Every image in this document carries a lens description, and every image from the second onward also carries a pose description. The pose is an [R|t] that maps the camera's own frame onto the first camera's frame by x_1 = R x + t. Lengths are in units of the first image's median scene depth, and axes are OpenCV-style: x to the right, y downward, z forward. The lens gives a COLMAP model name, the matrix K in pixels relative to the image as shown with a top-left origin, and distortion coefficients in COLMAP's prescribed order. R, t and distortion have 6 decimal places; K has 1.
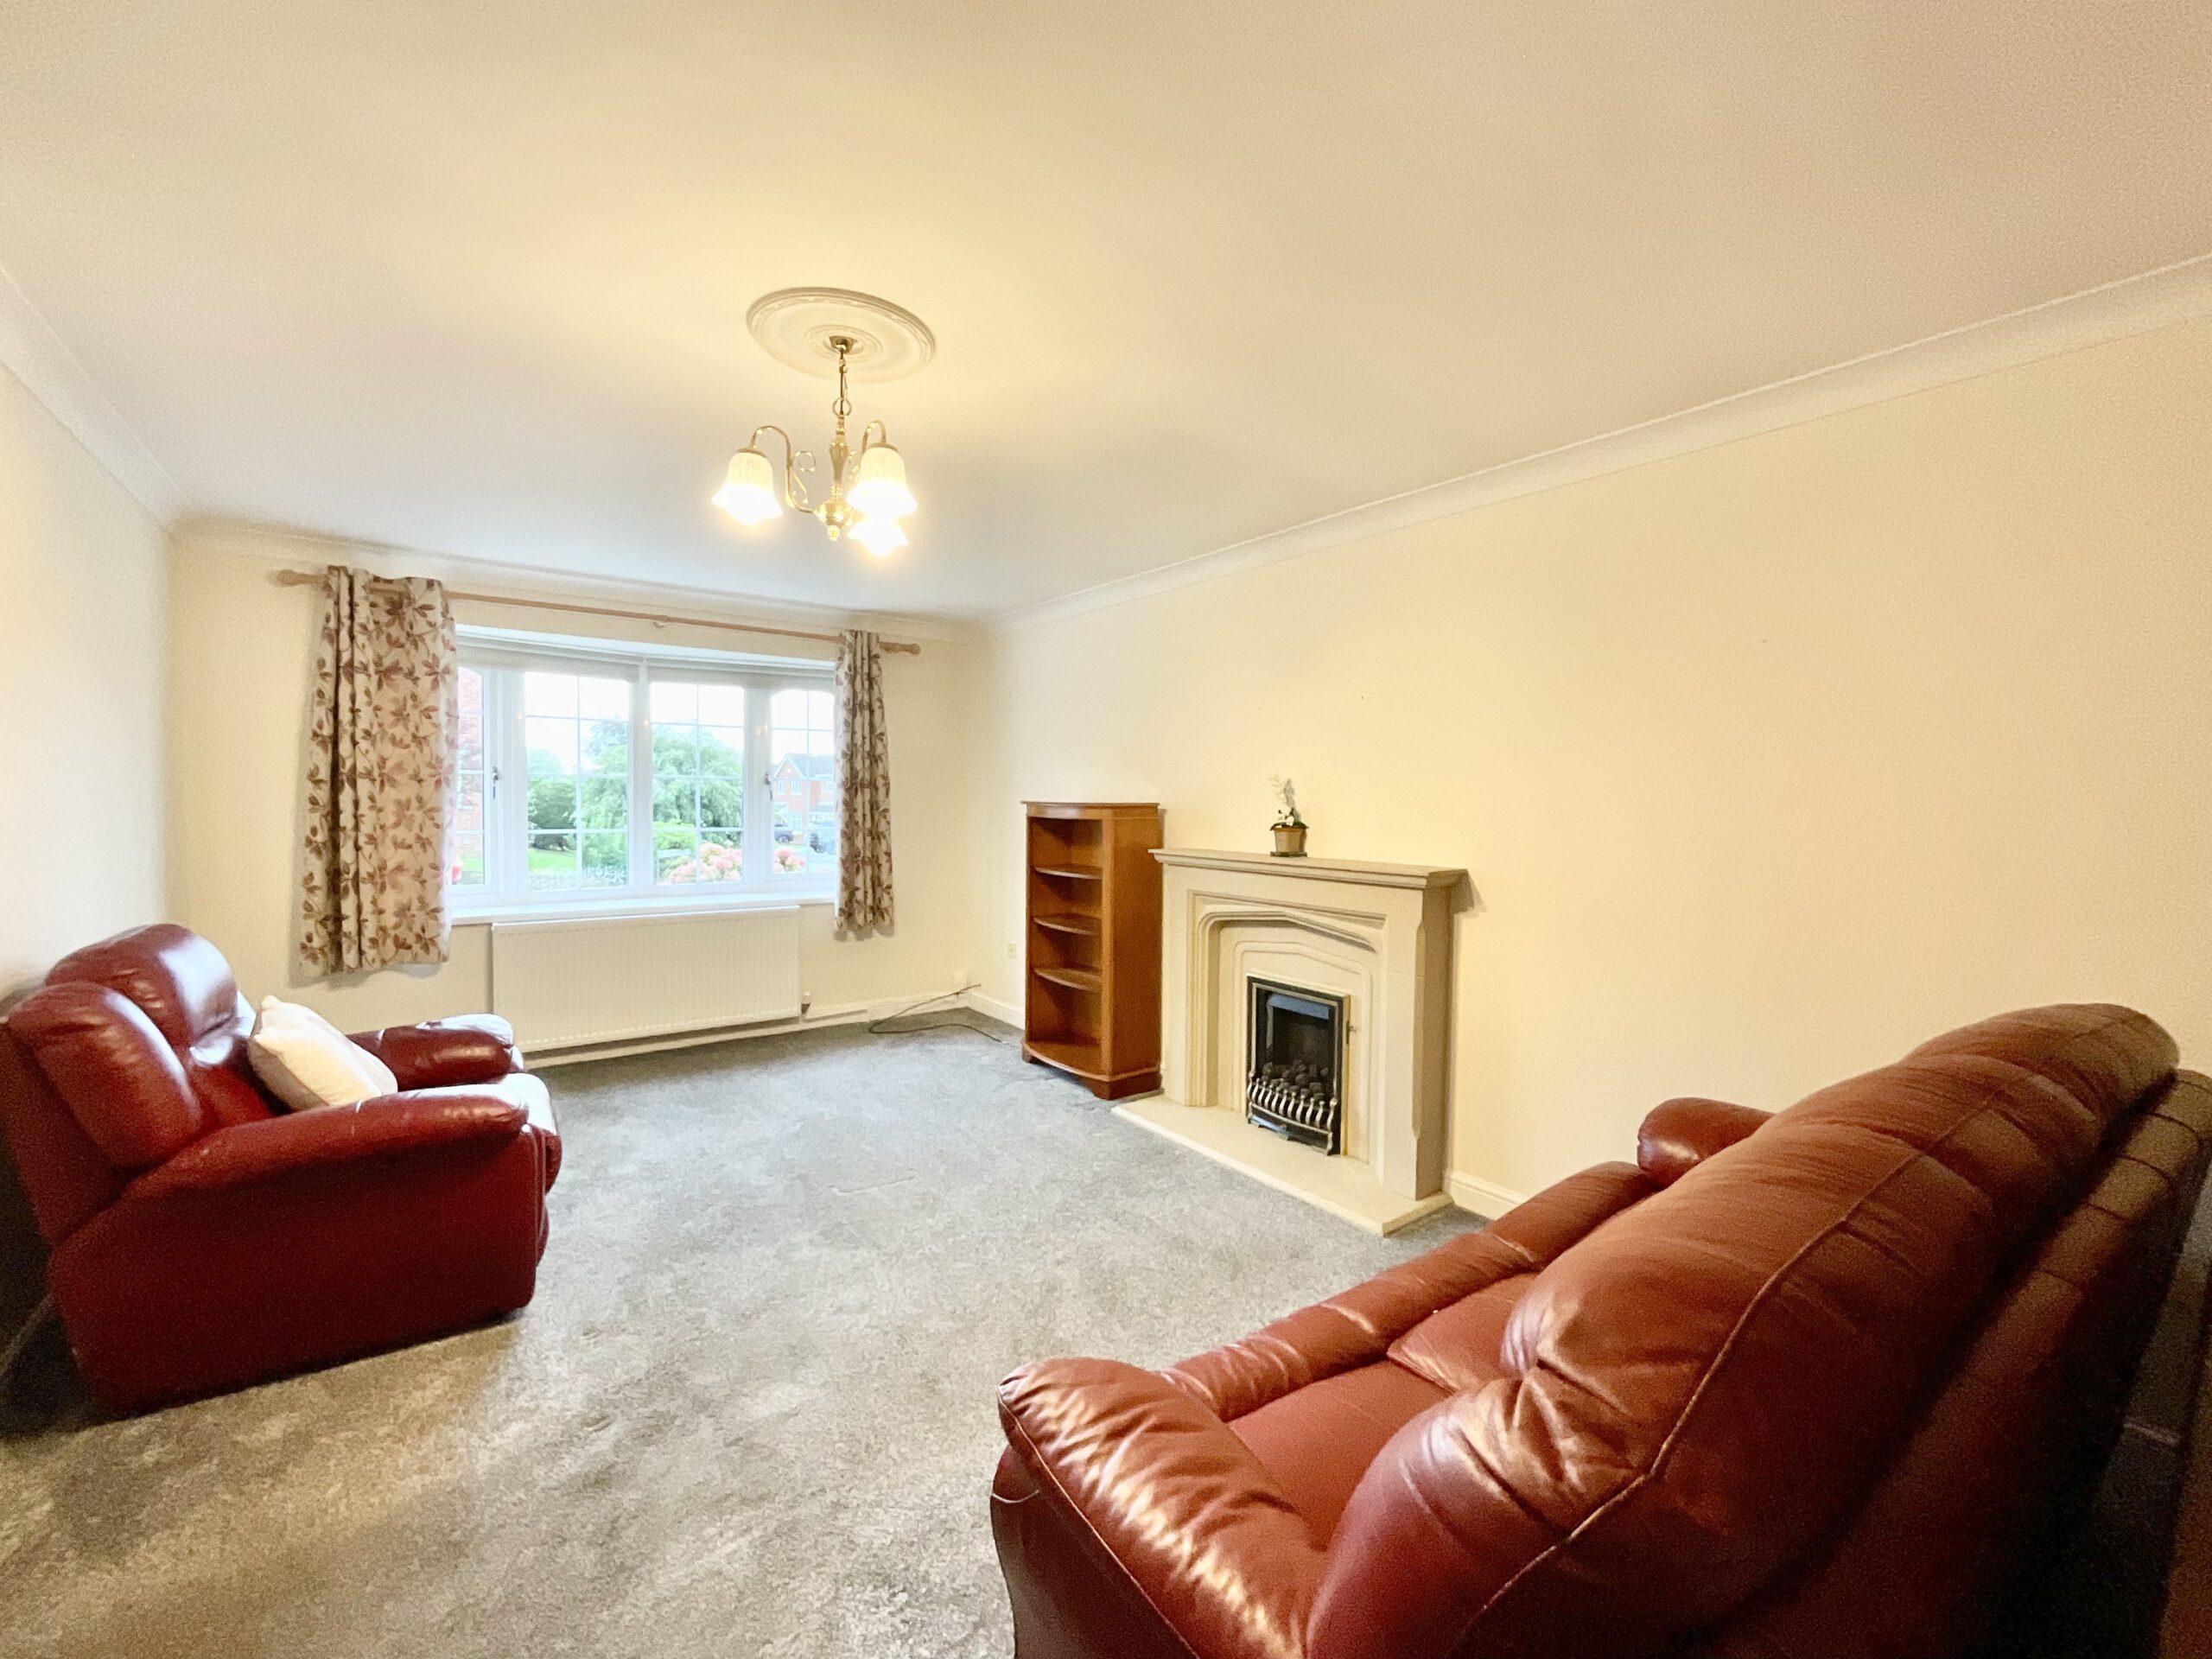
lens RADIAL K [[903.0, 0, 1106.0], [0, 903.0, 829.5], [0, 0, 1]] dist [0.002553, 0.000629]
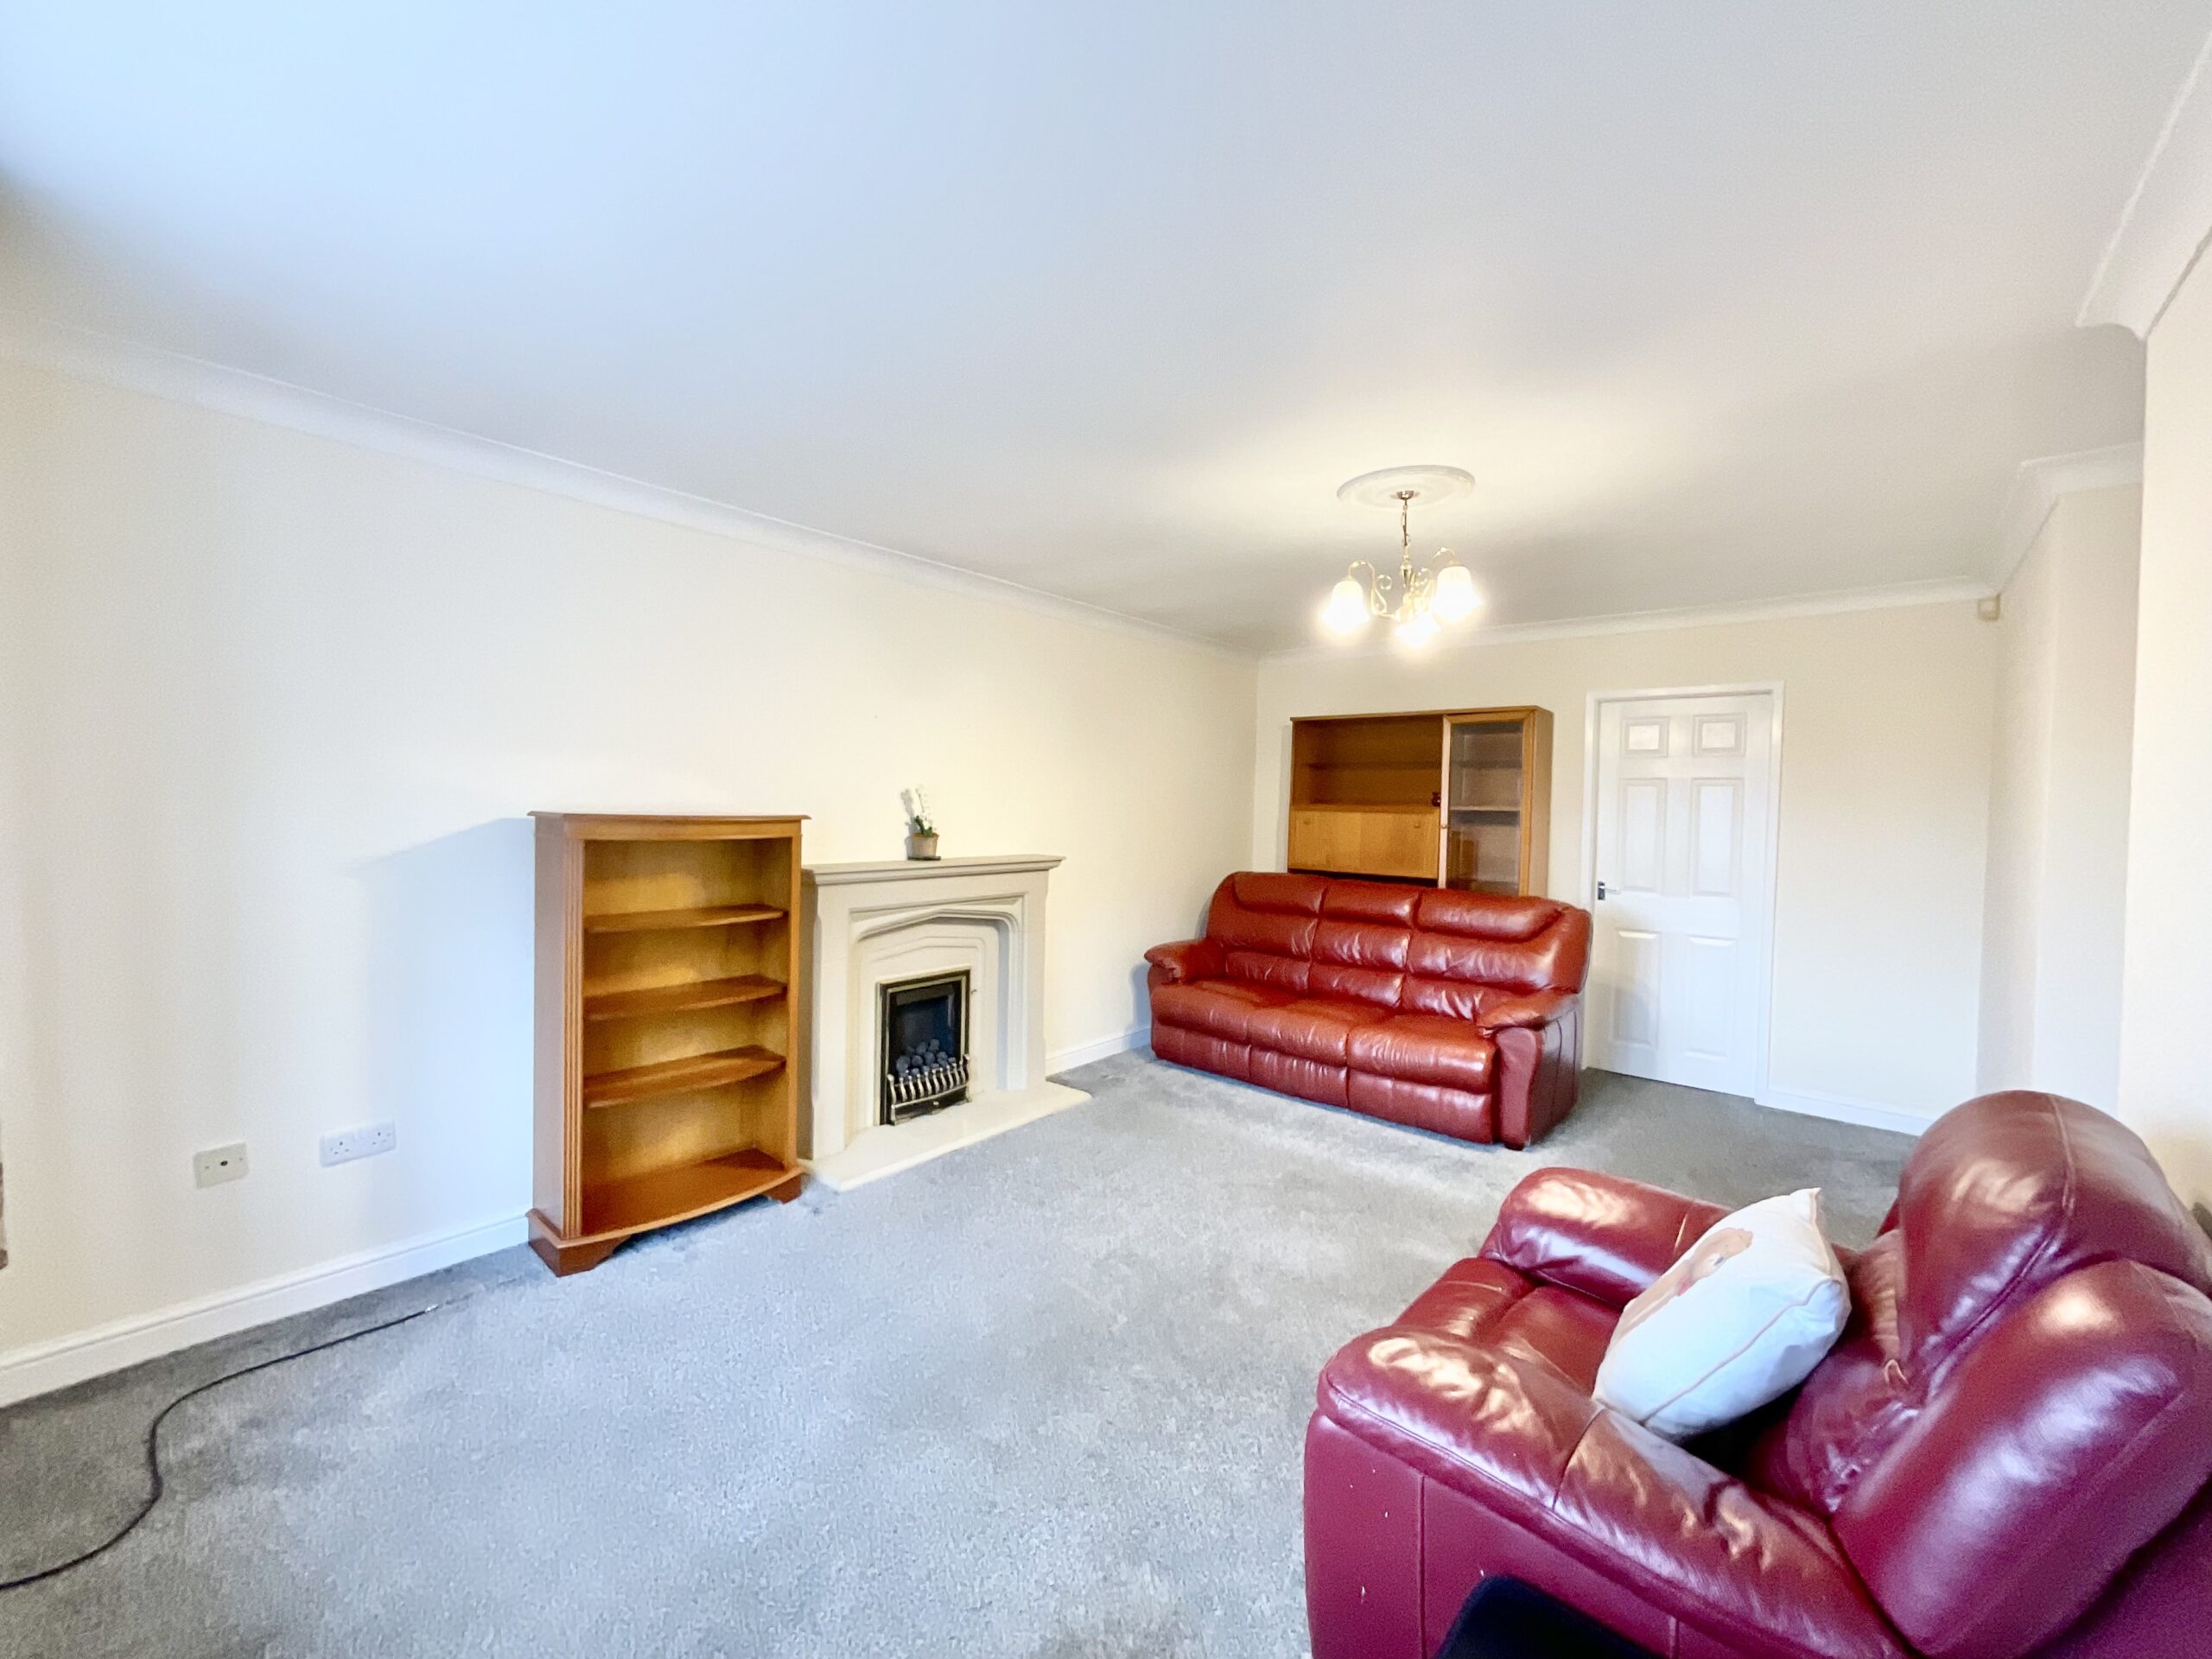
lens RADIAL K [[902.8, 0, 1114.2], [0, 902.8, 810.3], [0, 0, 1]] dist [0.001072, 0.000169]
pose [[-0.234542, -0.033935, 0.971514, -0.911168], [0.006119, 0.999319, 0.036384, -0.067138], [-0.972087, 0.014478, -0.234174, 1.028222]]
